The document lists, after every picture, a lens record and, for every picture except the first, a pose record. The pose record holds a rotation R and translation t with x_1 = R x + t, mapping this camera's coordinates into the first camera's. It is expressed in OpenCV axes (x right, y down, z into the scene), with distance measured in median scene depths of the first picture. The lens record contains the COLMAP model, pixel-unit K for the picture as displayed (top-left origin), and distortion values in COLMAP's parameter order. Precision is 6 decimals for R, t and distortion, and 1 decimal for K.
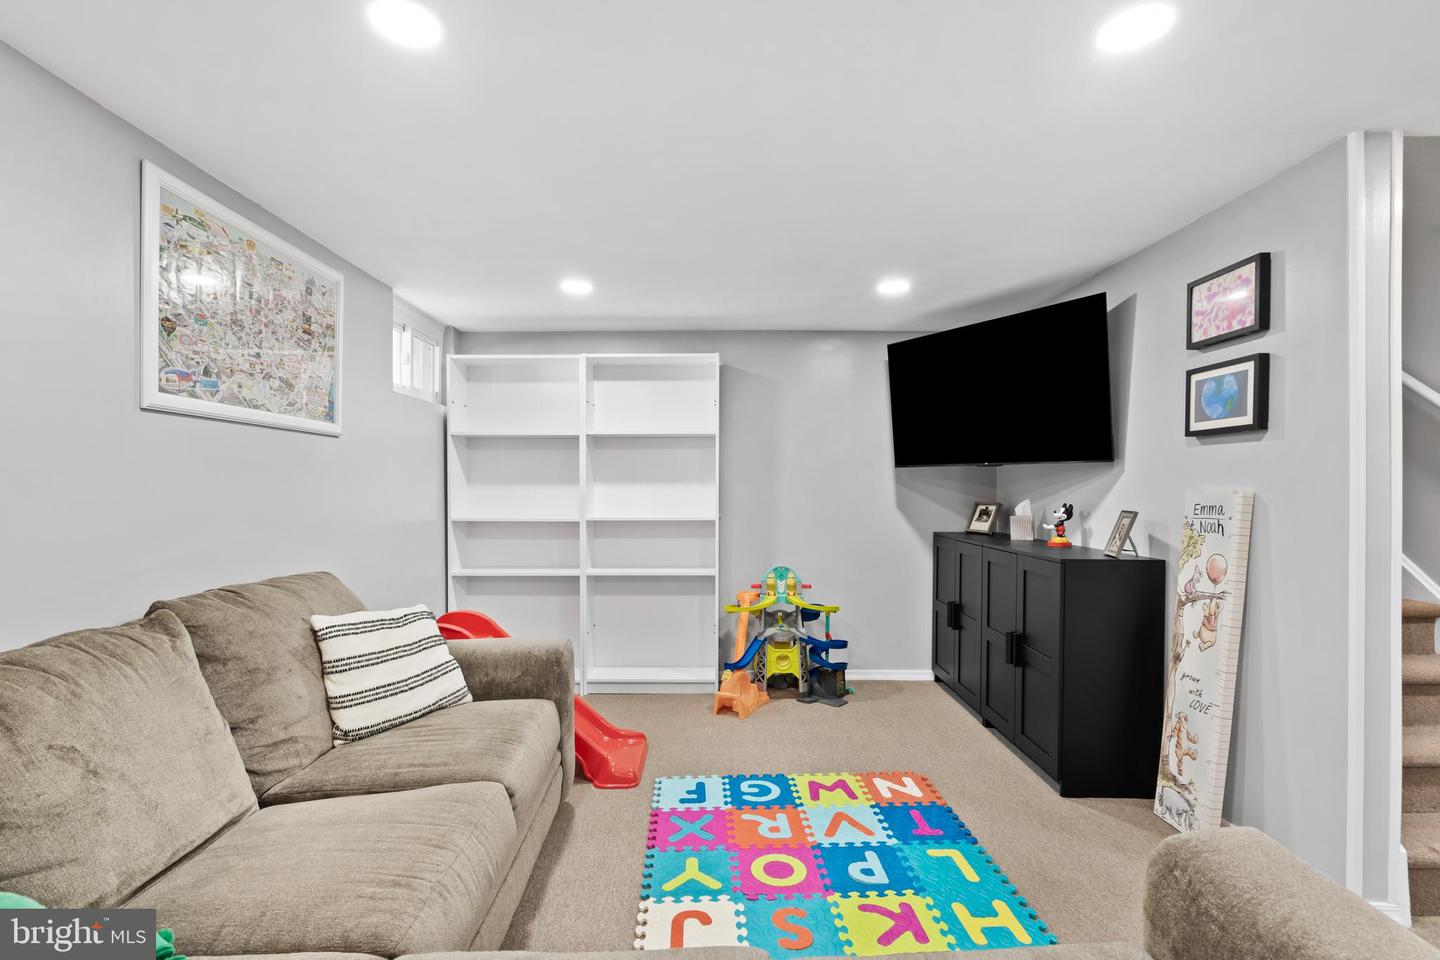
lens RADIAL K [[660.9, 0, 712.5], [0, 660.9, 492.0], [0, 0, 1]] dist [-0.002207, 0.001705]
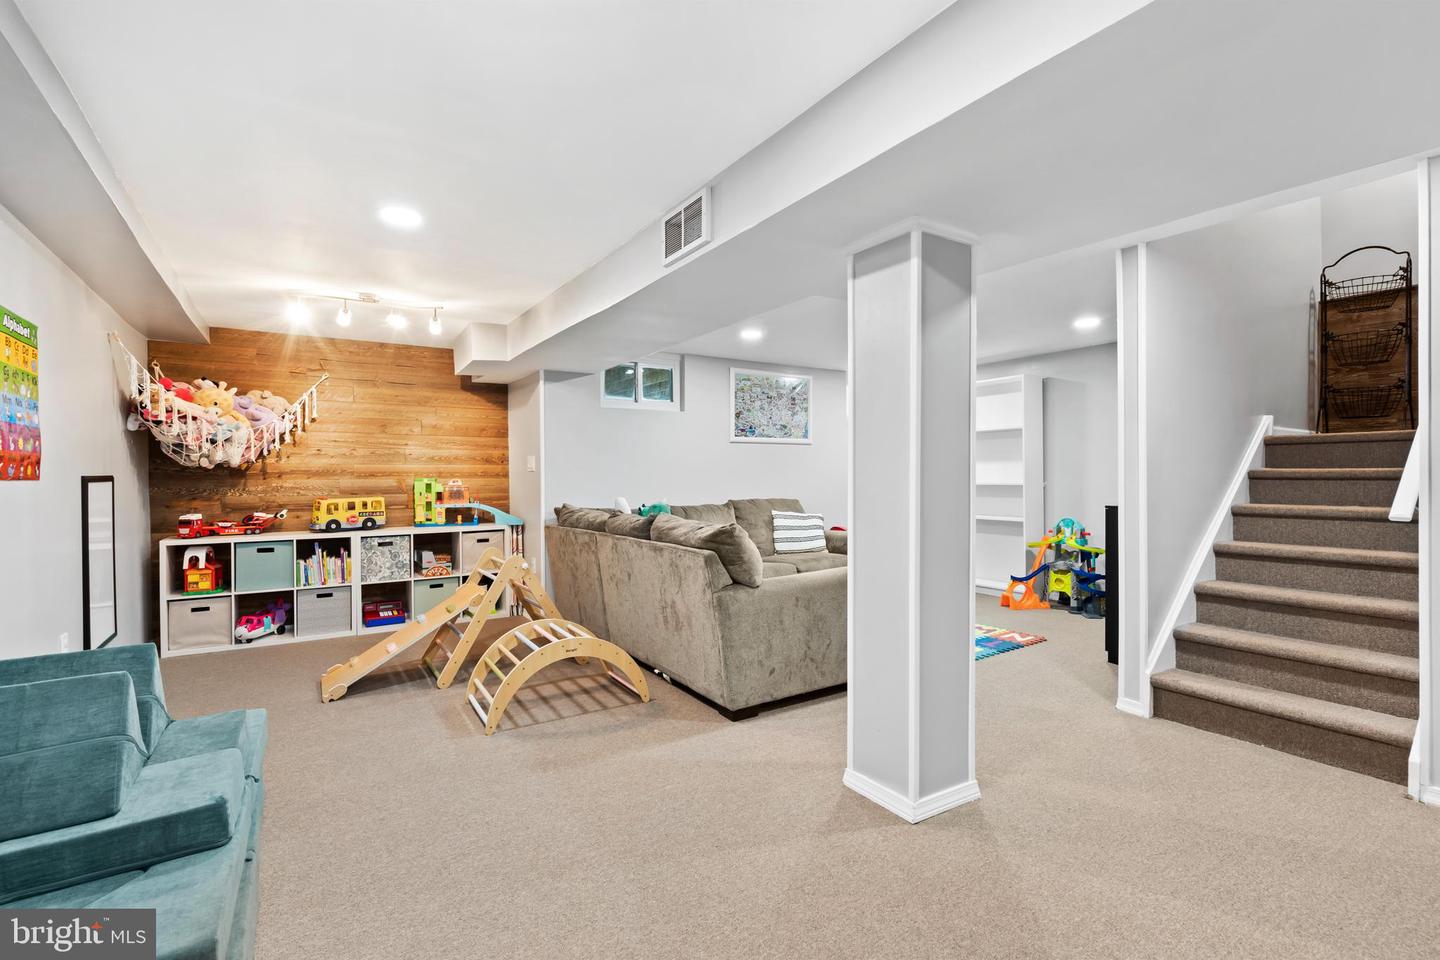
lens RADIAL K [[660.9, 0, 722.7], [0, 660.9, 477.3], [0, 0, 1]] dist [-0.002207, 0.001705]
pose [[0.538663, 0.000817, -0.842521, 1.465381], [0.002341, 0.999994, 0.002466, 0.031410], [0.842518, -0.003301, 0.538658, -0.626856]]
